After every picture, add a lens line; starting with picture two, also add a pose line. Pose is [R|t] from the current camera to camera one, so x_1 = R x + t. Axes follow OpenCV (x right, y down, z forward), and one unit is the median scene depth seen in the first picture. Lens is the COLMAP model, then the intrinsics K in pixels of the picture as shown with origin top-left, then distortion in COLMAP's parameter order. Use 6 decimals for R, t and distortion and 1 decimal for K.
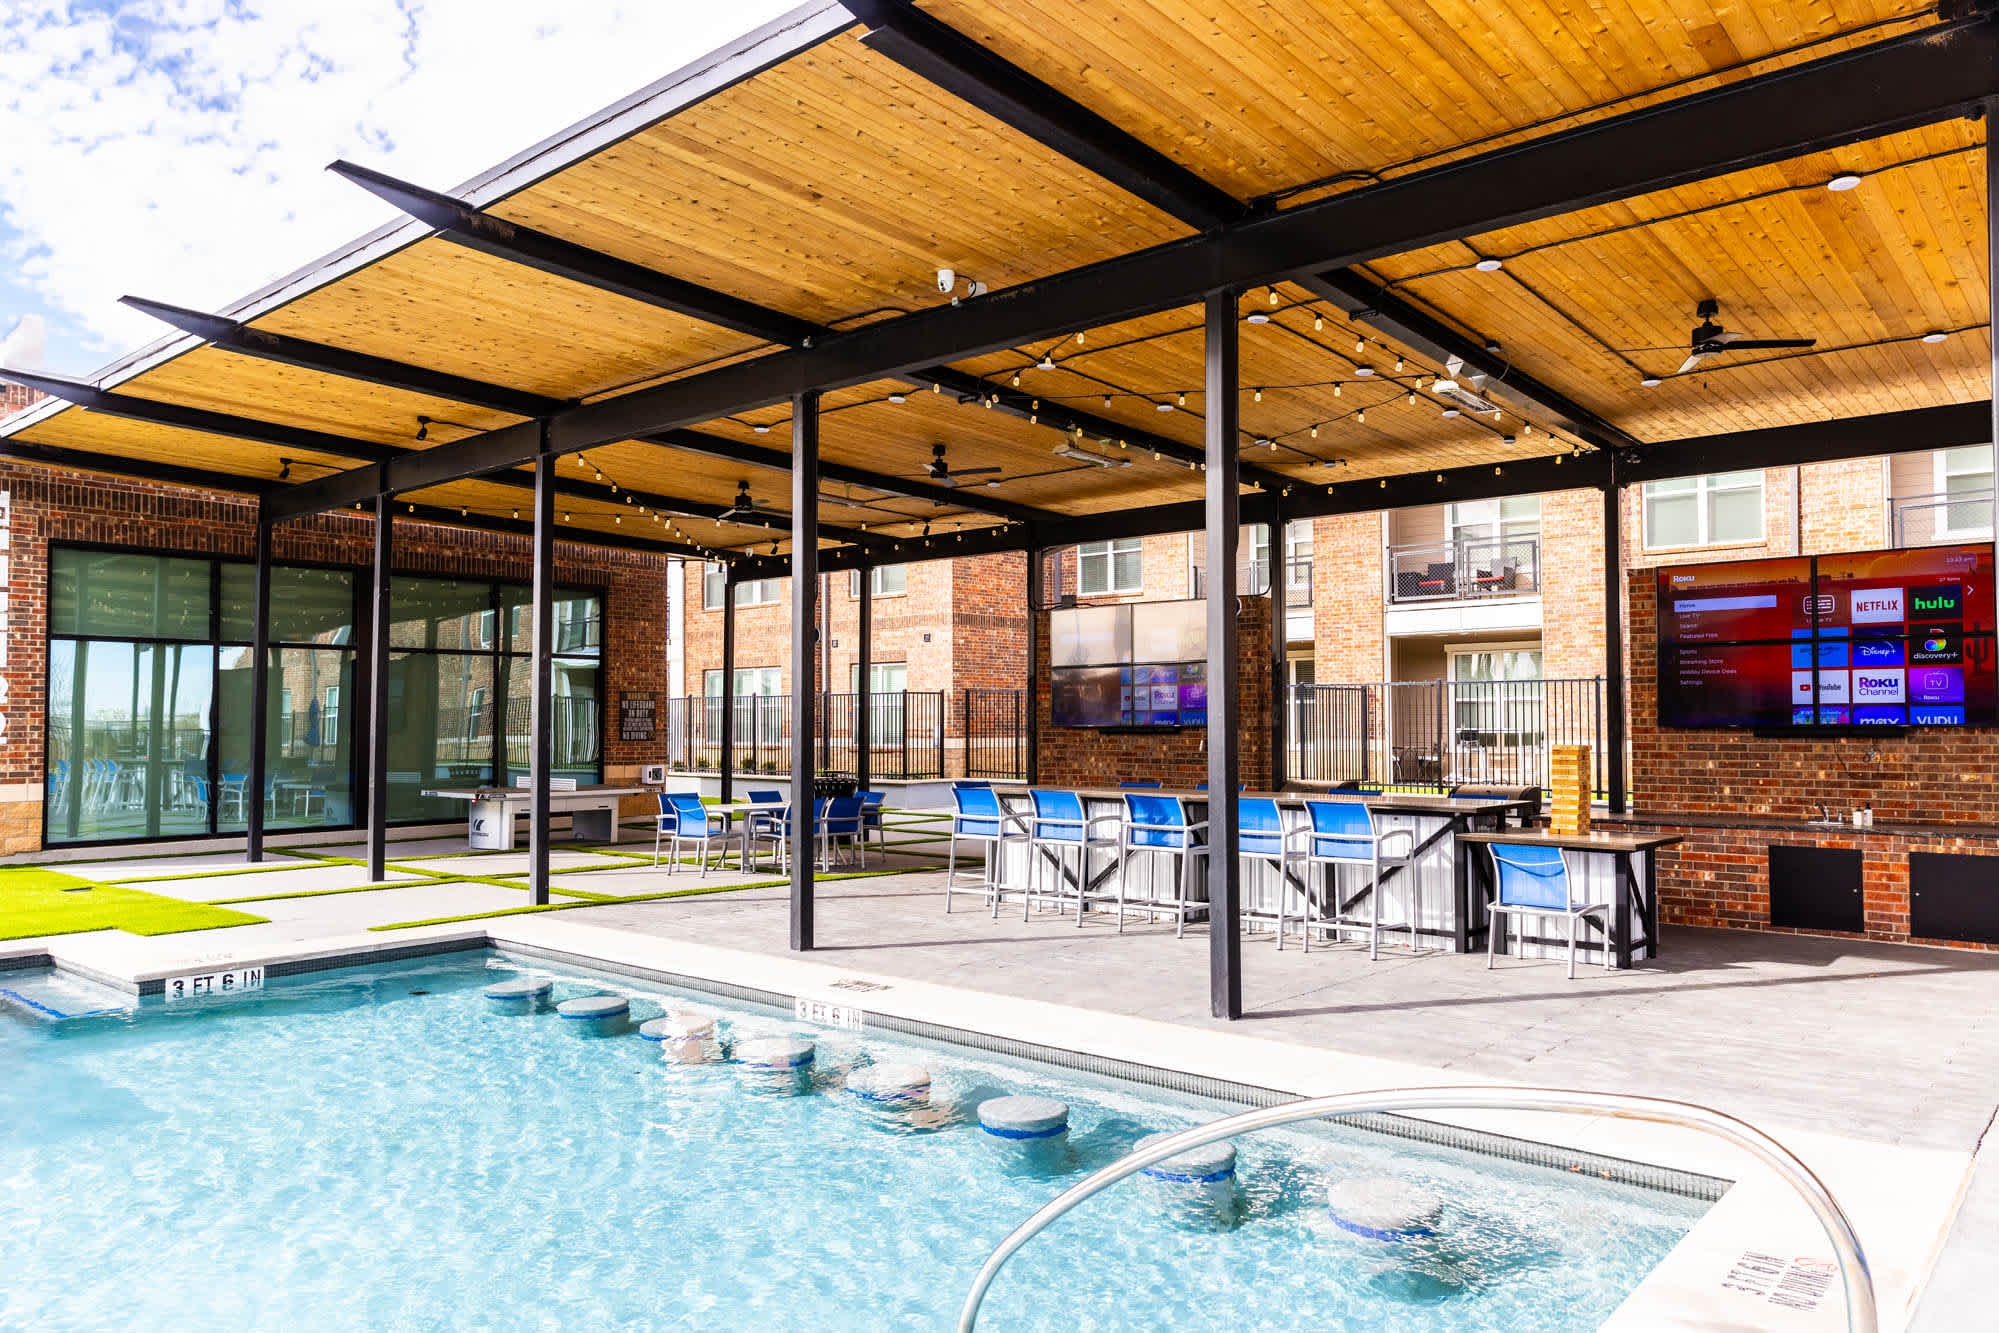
lens RADIAL K [[1391.5, 0, 999.5], [0, 1391.5, 666.5], [0, 0, 1]] dist [0.001514, -0.001909]
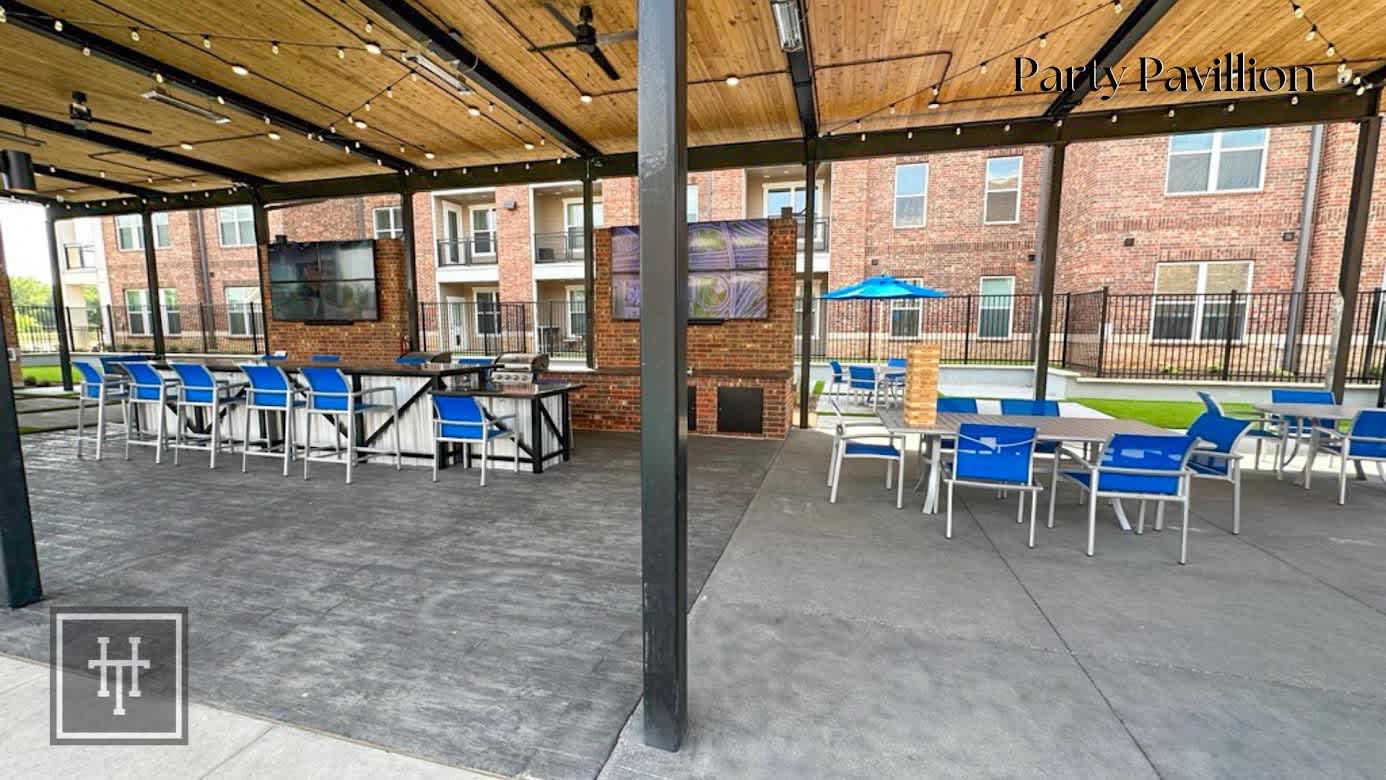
lens RADIAL K [[615.4, 0, 693.0], [0, 615.4, 390.0], [0, 0, 1]] dist [-0.000652, -0.000137]
pose [[0.894102, -0.042320, 0.445859, 0.236136], [-0.021842, 0.990220, 0.137792, 0.023819], [-0.447330, -0.132939, 0.884434, 0.265751]]
